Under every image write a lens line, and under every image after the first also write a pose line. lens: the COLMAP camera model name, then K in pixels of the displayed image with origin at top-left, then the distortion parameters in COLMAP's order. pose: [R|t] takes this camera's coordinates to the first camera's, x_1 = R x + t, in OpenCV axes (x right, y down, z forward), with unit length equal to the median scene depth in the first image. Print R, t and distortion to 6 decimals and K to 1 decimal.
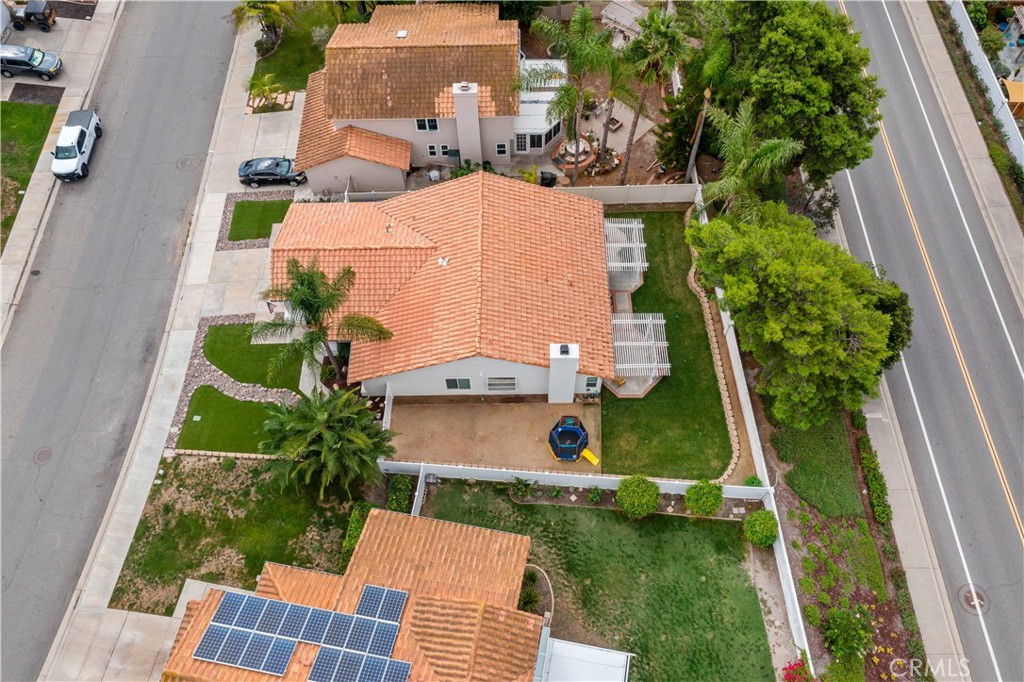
lens RADIAL K [[807.9, 0, 511.1], [0, 807.9, 337.0], [0, 0, 1]] dist [-0.003677, 0.004742]
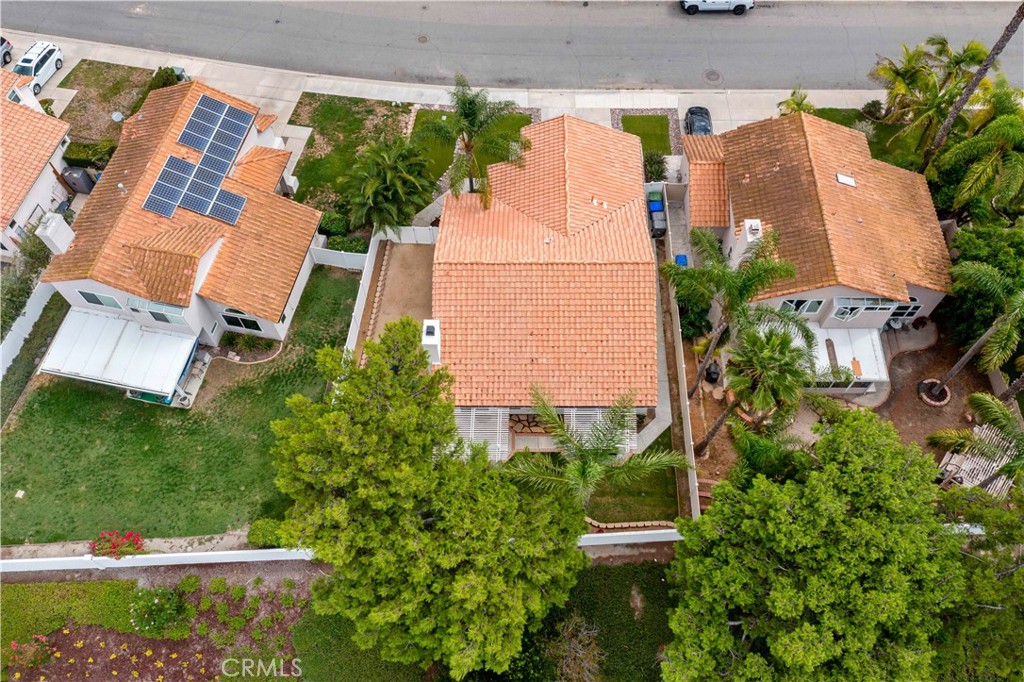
lens RADIAL K [[796.9, 0, 511.9], [0, 796.9, 343.2], [0, 0, 1]] dist [-0.002425, -0.001559]
pose [[-0.017052, 0.885475, -0.464375, 0.512253], [-0.862216, 0.222137, 0.455235, -0.496141], [0.506254, 0.408154, 0.759682, 0.274415]]
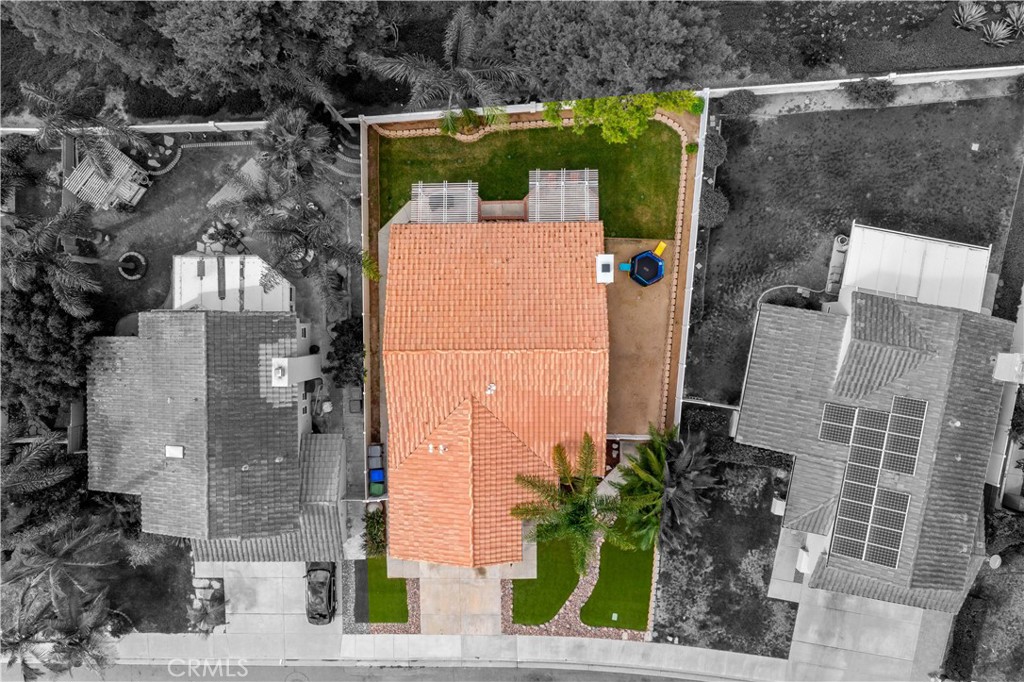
lens RADIAL K [[807.9, 0, 511.1], [0, 807.9, 337.0], [0, 0, 1]] dist [-0.003677, 0.004742]
pose [[-0.003588, -0.999948, 0.009561, -0.031272], [0.881133, 0.001360, 0.472866, -0.550941], [-0.472854, 0.010121, 0.881082, 0.128331]]
